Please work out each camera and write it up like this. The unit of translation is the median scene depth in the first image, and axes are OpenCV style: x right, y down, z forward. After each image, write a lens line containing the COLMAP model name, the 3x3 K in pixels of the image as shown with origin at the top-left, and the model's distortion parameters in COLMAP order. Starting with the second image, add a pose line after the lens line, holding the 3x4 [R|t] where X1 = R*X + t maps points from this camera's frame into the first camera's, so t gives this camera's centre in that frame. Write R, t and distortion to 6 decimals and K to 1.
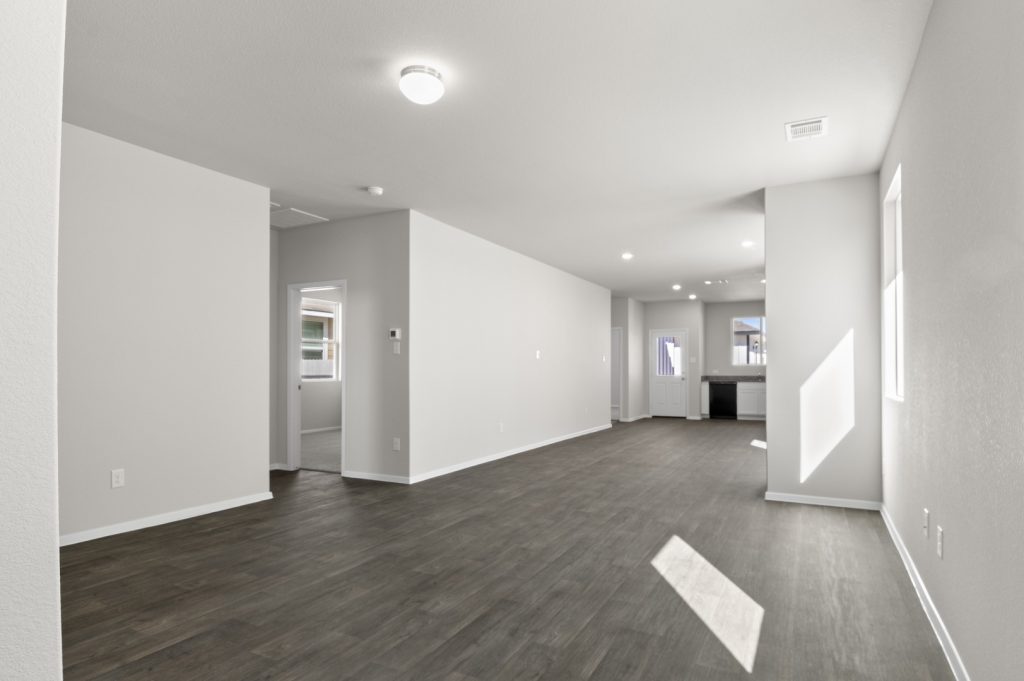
lens RADIAL K [[553.7, 0, 514.7], [0, 553.7, 365.1], [0, 0, 1]] dist [-0.000850, -0.000291]
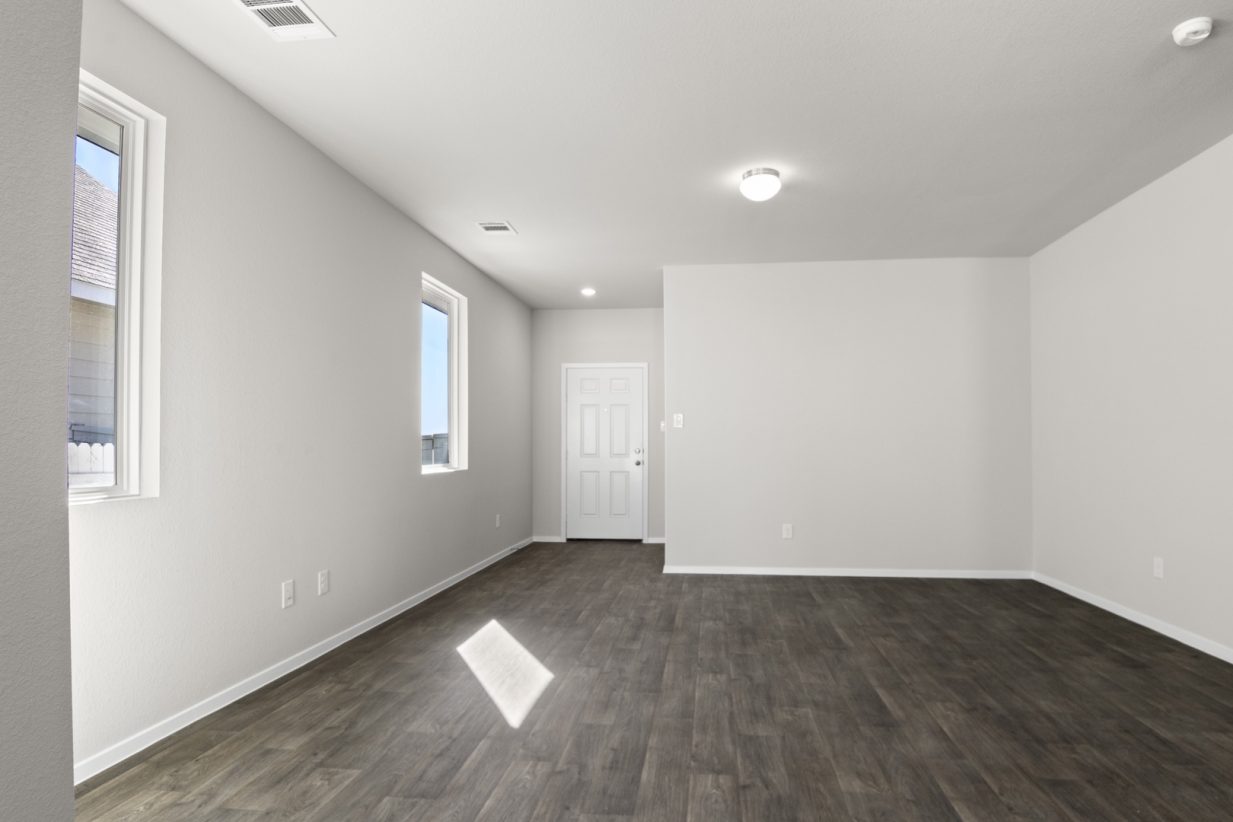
lens RADIAL K [[666.7, 0, 619.7], [0, 666.7, 440.6], [0, 0, 1]] dist [-0.000850, -0.000291]
pose [[-0.936498, -0.001667, -0.350668, 0.447447], [0.004544, 0.999847, -0.016888, 0.023603], [0.350643, -0.017409, -0.936347, 1.747471]]
